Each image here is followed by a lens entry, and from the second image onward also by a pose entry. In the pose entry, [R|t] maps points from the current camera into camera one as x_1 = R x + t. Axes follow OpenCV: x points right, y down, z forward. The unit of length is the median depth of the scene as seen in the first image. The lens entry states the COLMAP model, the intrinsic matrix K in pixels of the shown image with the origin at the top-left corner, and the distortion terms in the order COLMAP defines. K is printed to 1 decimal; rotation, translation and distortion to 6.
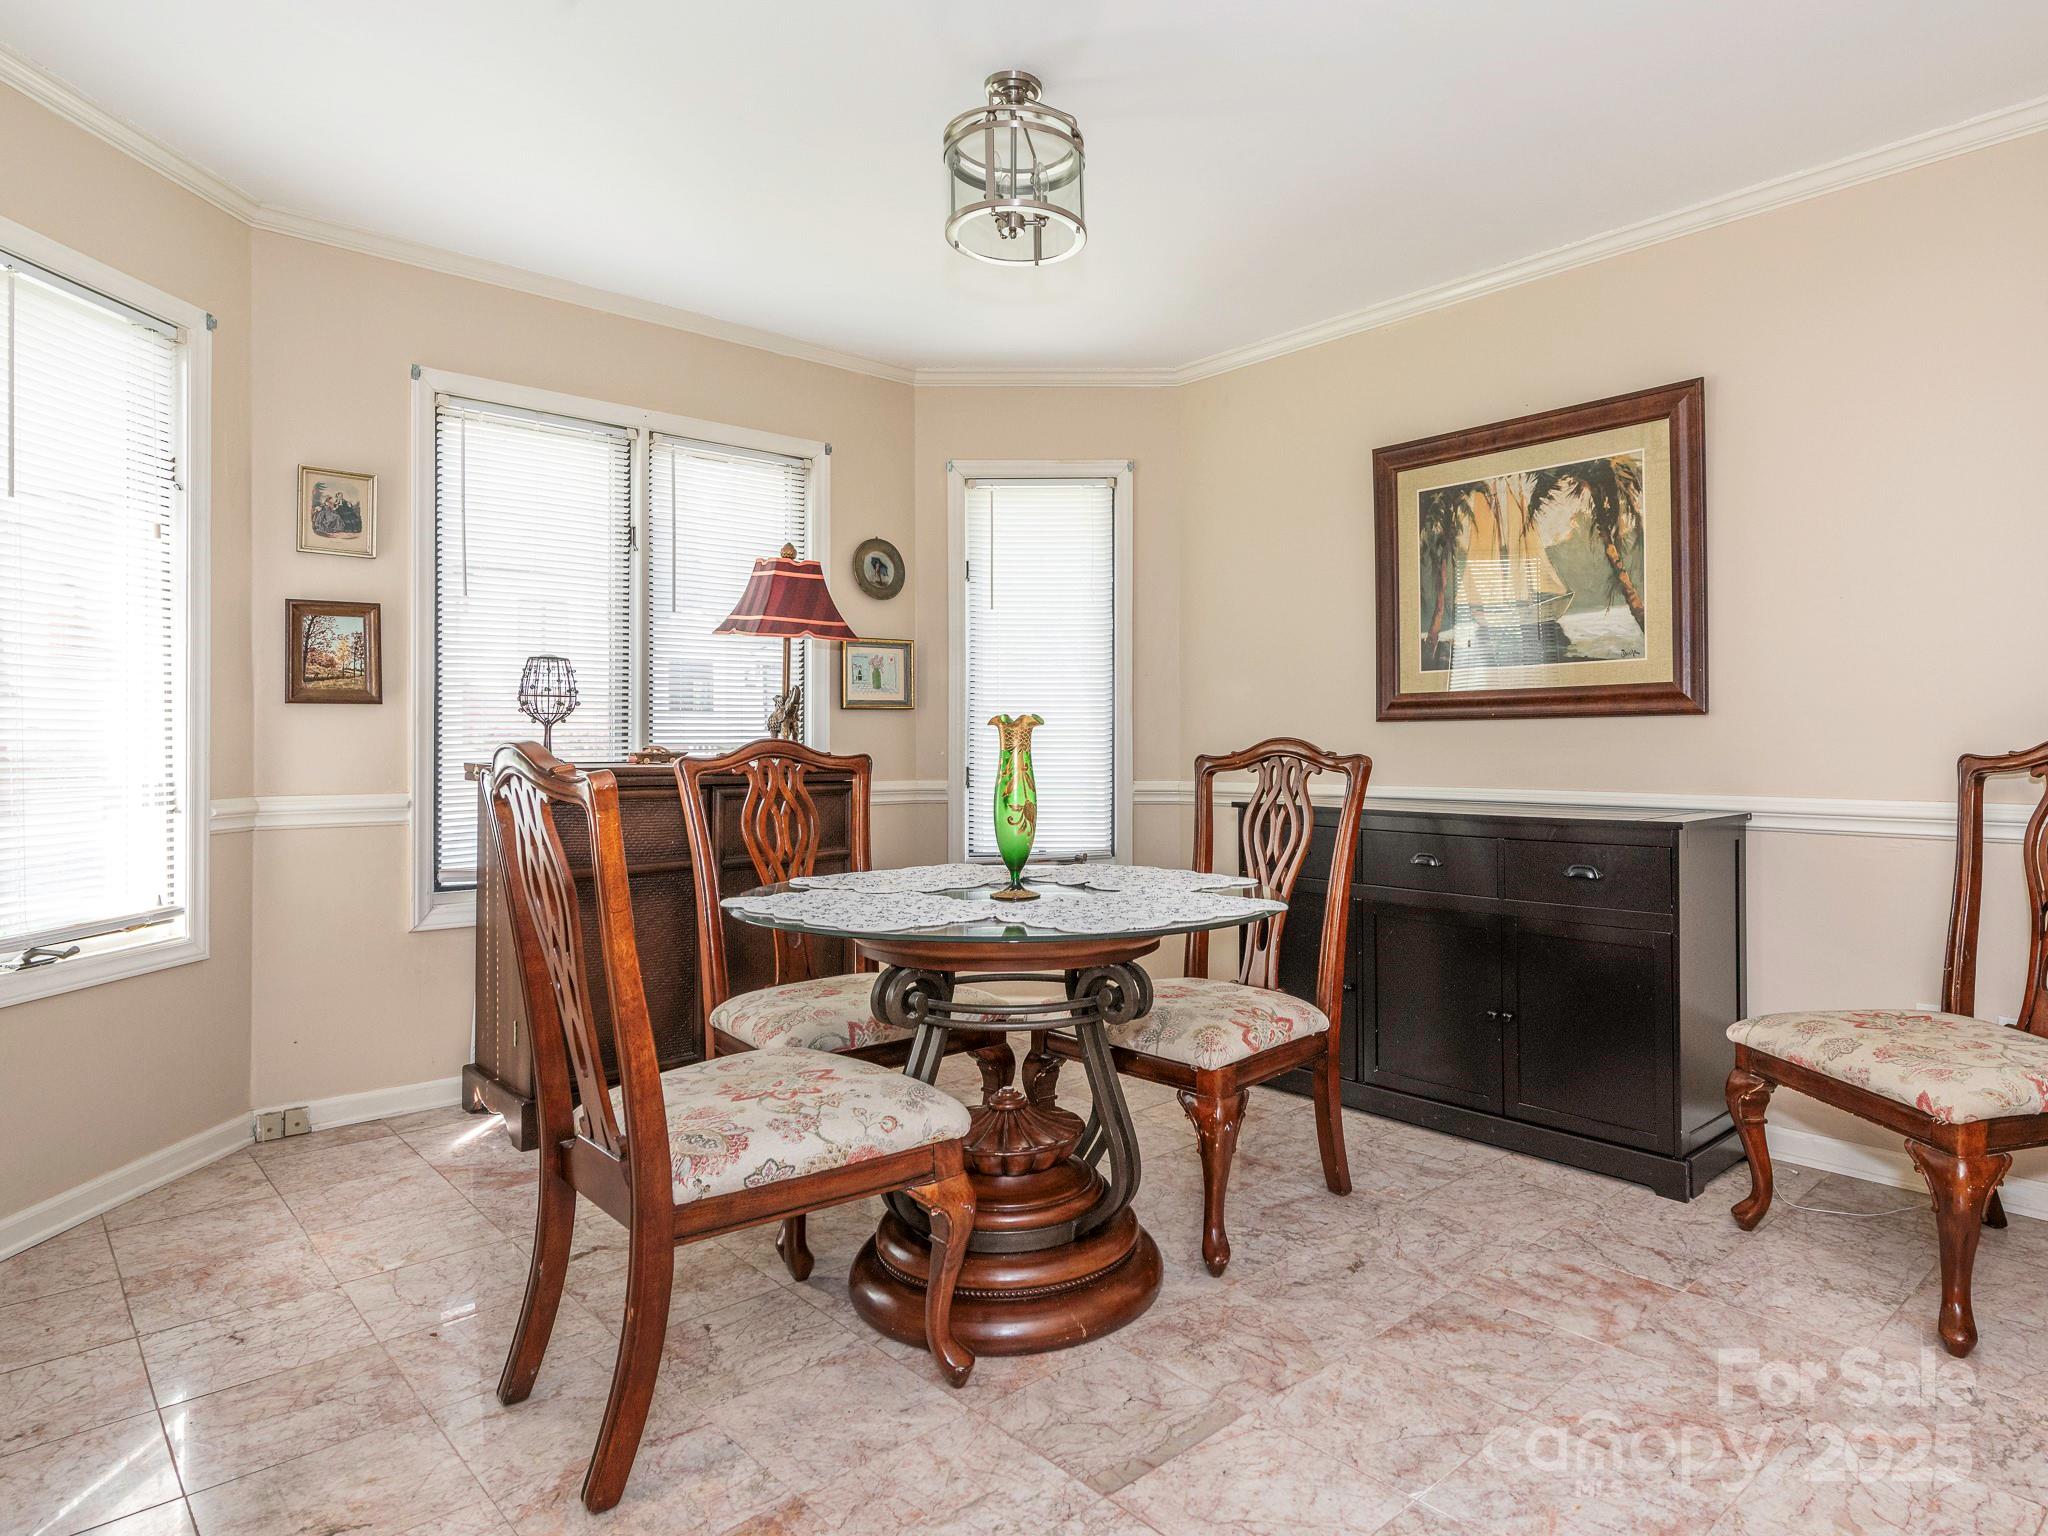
lens RADIAL K [[1199.2, 0, 1113.7], [0, 1199.2, 735.3], [0, 0, 1]] dist [0.025139, -0.006847]
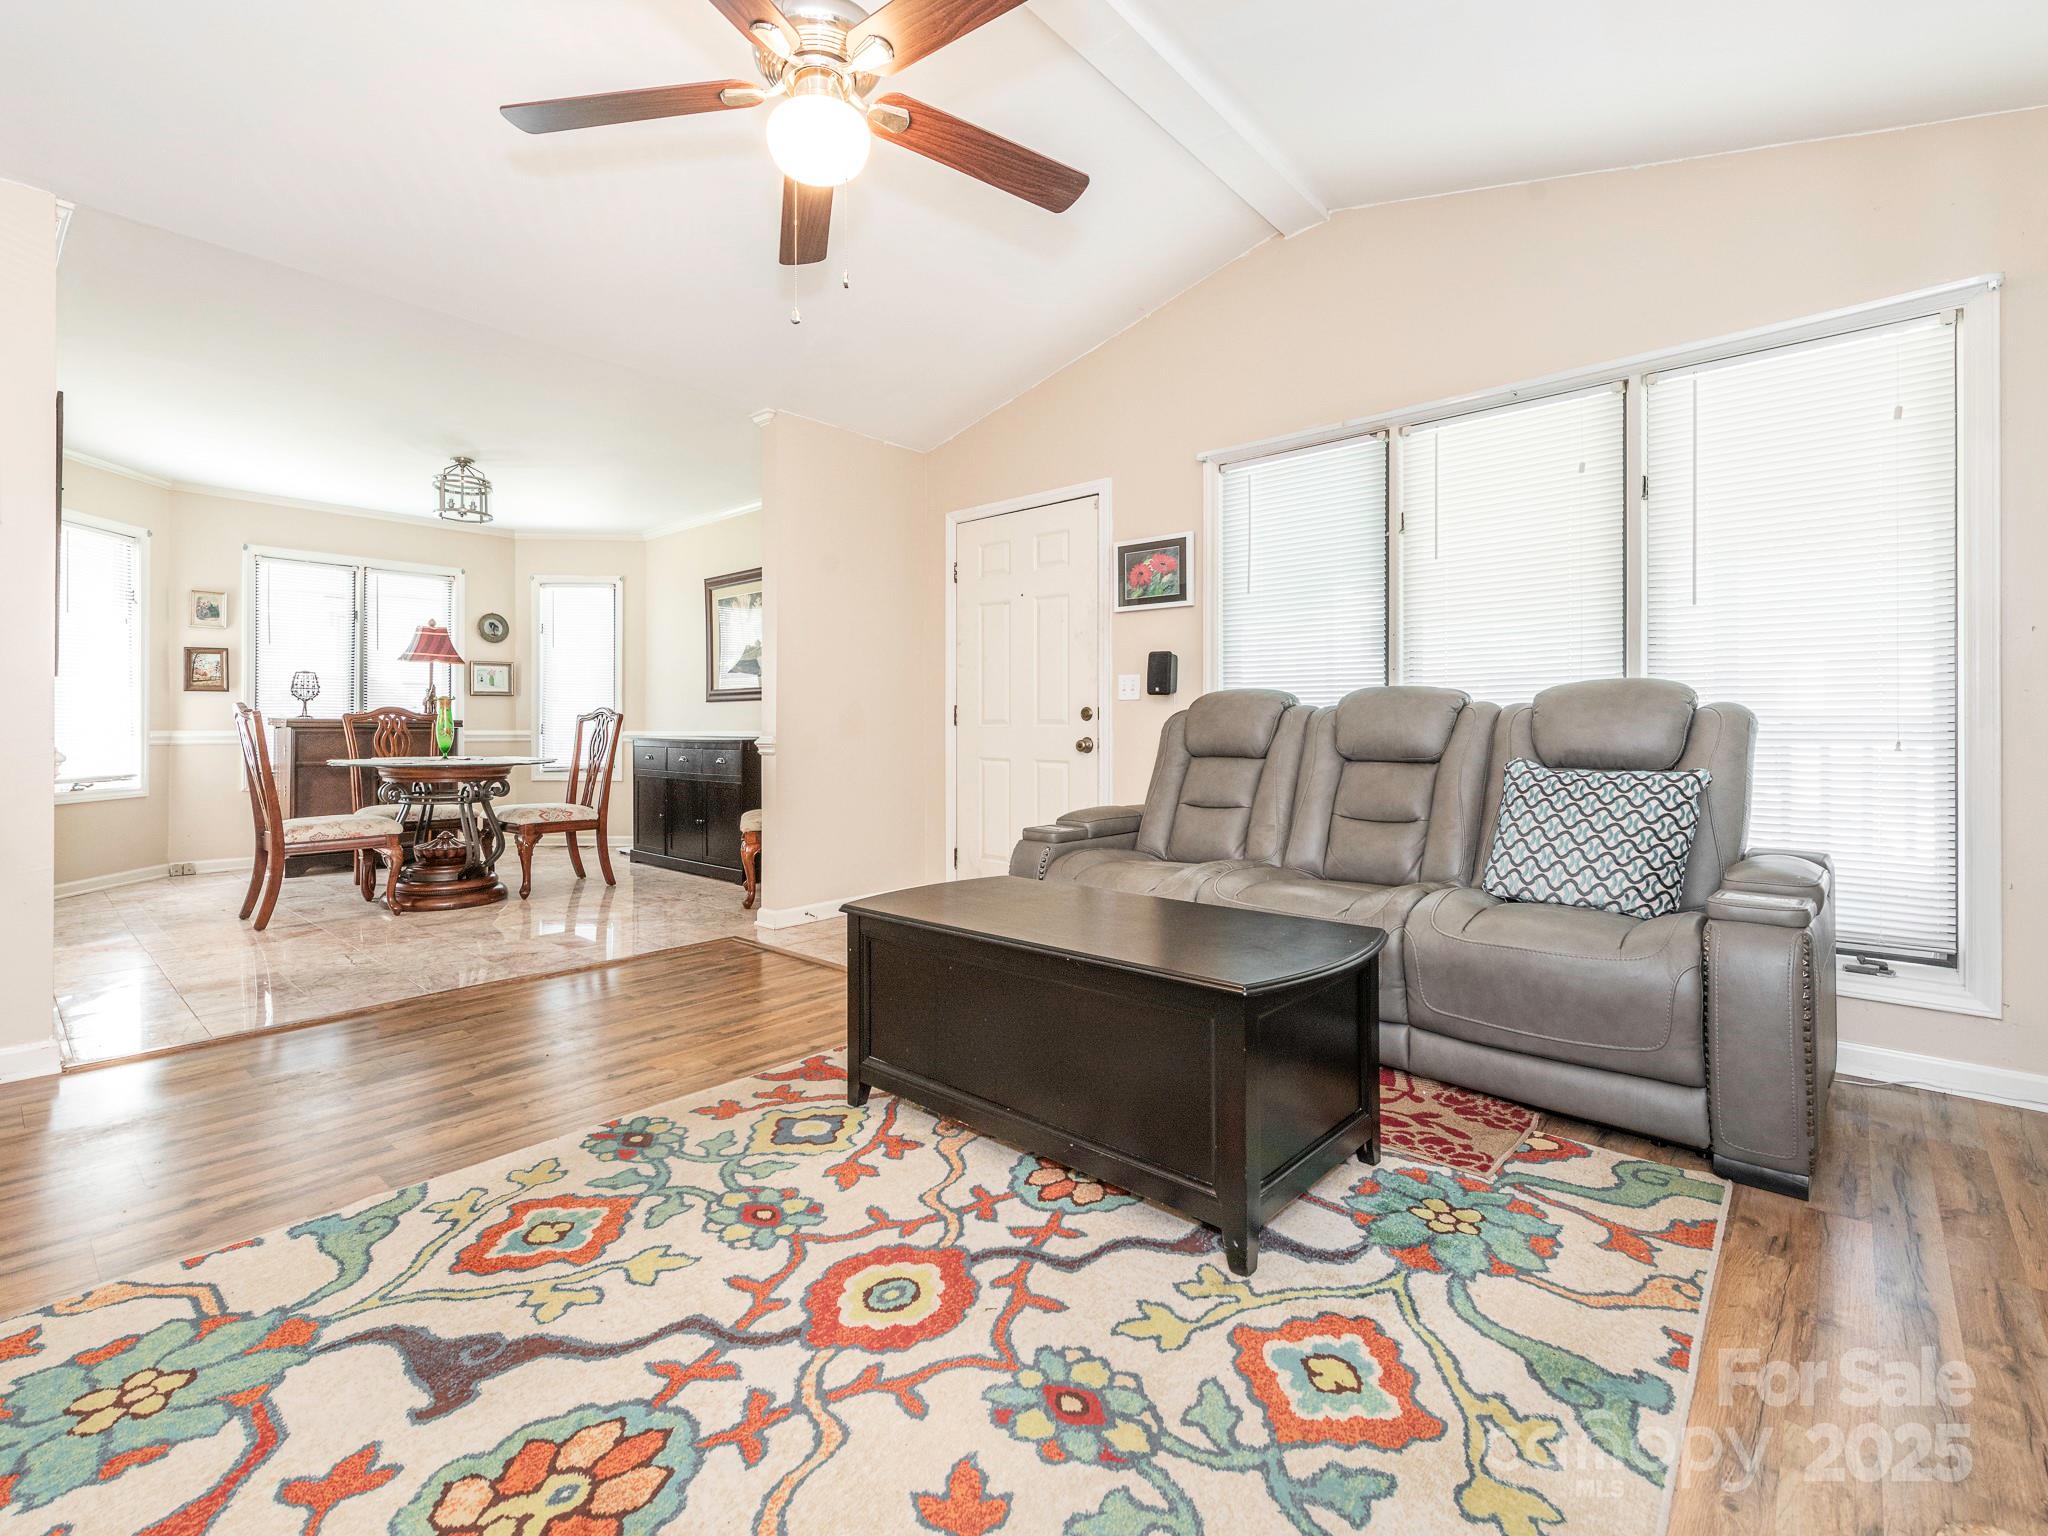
lens RADIAL K [[928.7, 0, 986.0], [0, 928.7, 726.5], [0, 0, 1]] dist [0.004704, -0.002328]
pose [[0.998033, 0.000188, 0.062683, 0.632095], [-0.000382, 0.999995, 0.003087, 0.030078], [-0.062682, -0.003105, 0.998029, -0.752435]]
